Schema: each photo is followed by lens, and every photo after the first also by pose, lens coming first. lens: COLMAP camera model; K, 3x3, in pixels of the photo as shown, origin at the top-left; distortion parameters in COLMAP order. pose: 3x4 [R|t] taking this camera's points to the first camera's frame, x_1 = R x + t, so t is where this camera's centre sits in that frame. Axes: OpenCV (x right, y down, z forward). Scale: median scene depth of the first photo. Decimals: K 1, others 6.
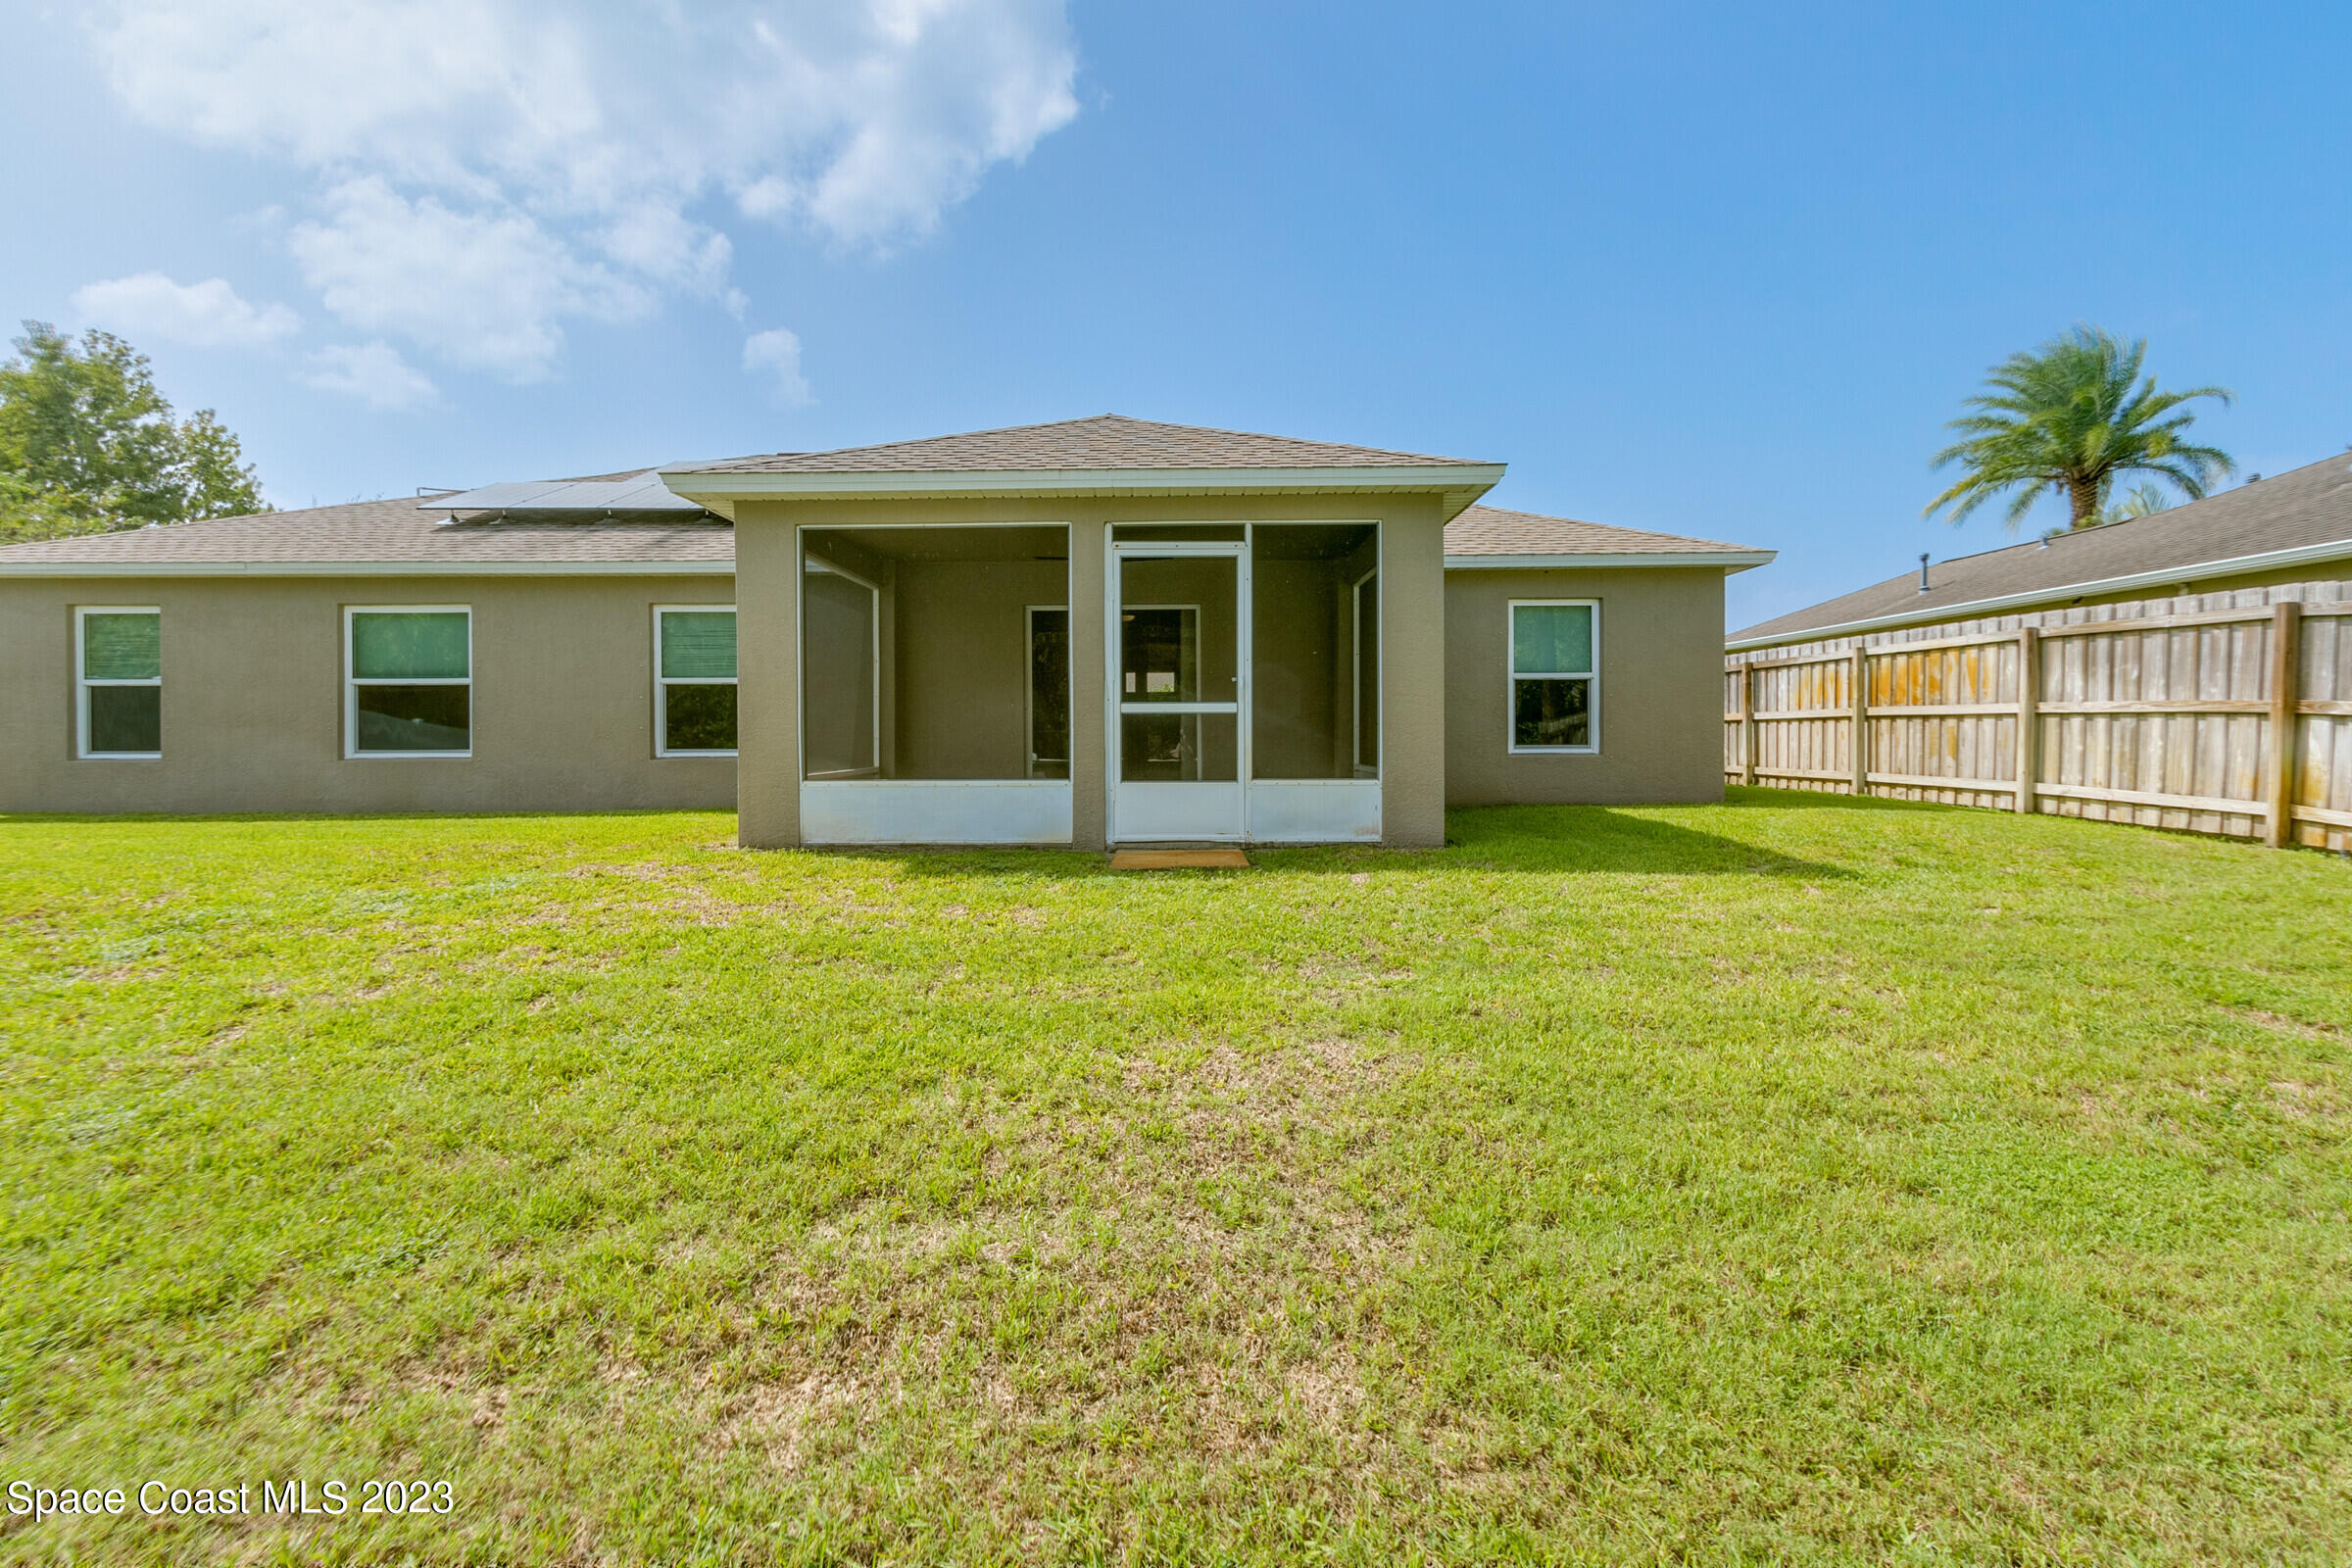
lens RADIAL K [[1086.2, 0, 1172.0], [0, 1086.2, 741.7], [0, 0, 1]] dist [0.000245, 0.000675]
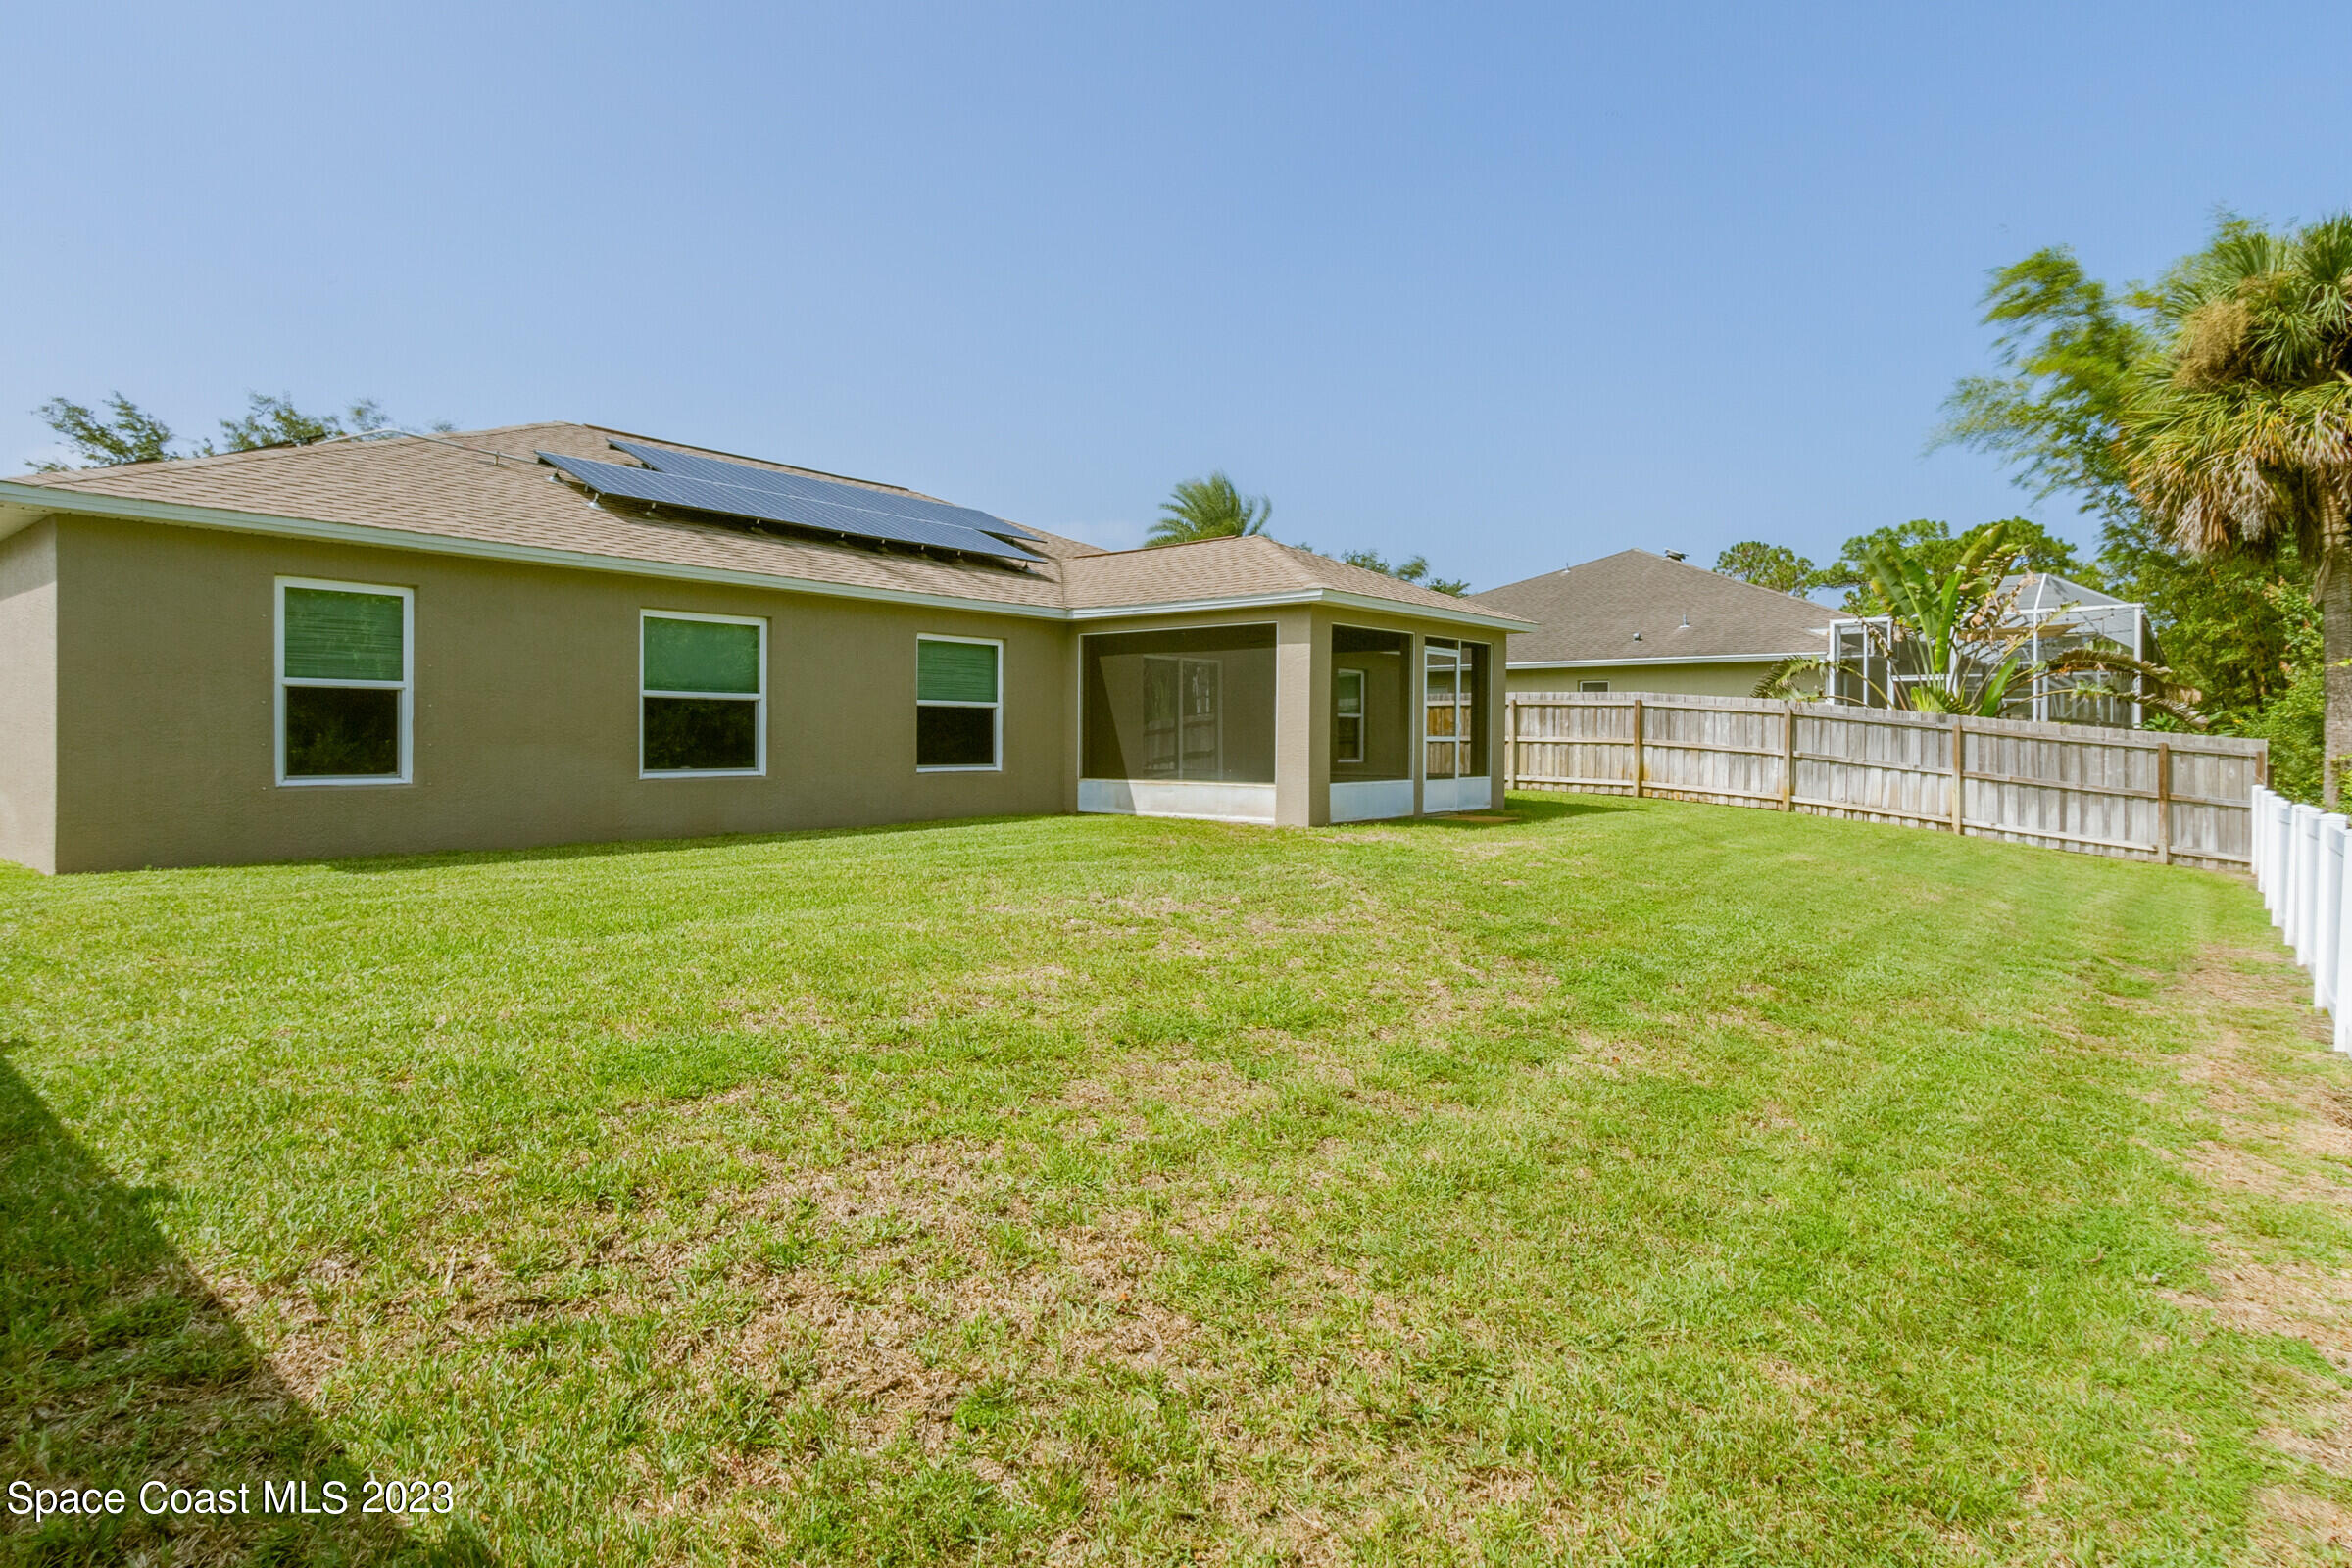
lens RADIAL K [[1319.7, 0, 1173.0], [0, 1319.7, 721.5], [0, 0, 1]] dist [0.000843, -0.000545]
pose [[0.606295, 0.019092, 0.795011, -1.640688], [0.006668, 0.999555, -0.029089, 0.002327], [-0.795212, 0.022937, 0.605898, 0.007574]]
